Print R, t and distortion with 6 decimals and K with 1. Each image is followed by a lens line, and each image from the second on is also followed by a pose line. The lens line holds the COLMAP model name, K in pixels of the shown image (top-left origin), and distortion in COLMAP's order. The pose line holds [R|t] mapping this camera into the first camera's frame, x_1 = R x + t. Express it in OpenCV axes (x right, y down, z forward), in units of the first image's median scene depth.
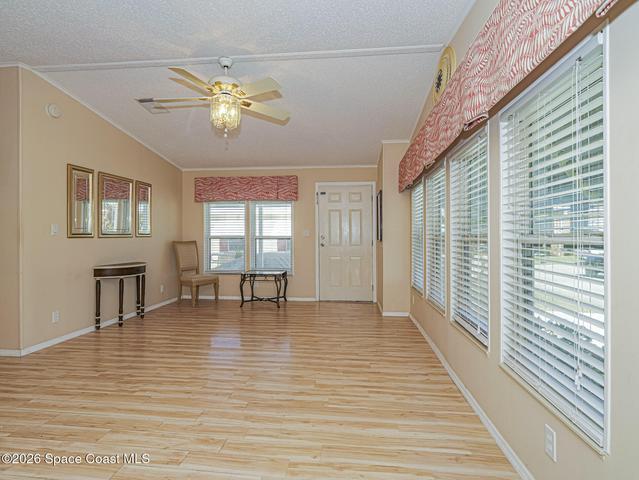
lens RADIAL K [[341.5, 0, 319.6], [0, 341.5, 238.3], [0, 0, 1]] dist [-0.000202, 0.000203]
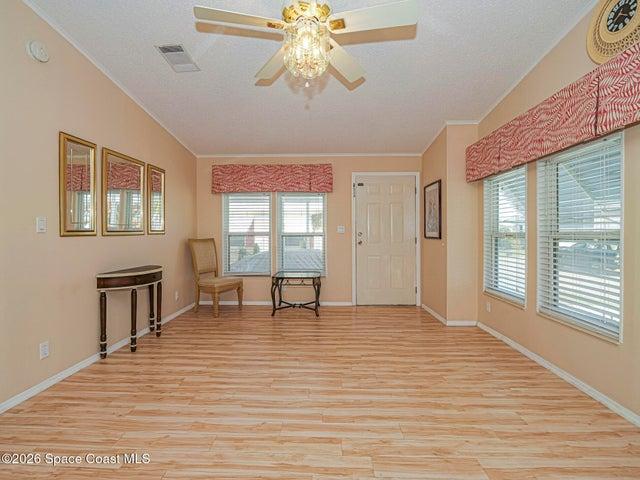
lens RADIAL K [[308.1, 0, 320.0], [0, 308.1, 236.5], [0, 0, 1]] dist [-0.010665, -0.000322]
pose [[0.997049, -0.002901, 0.076708, -0.172377], [0.002204, 0.999955, 0.009176, -0.004525], [-0.076731, -0.008980, 0.997011, 0.225721]]
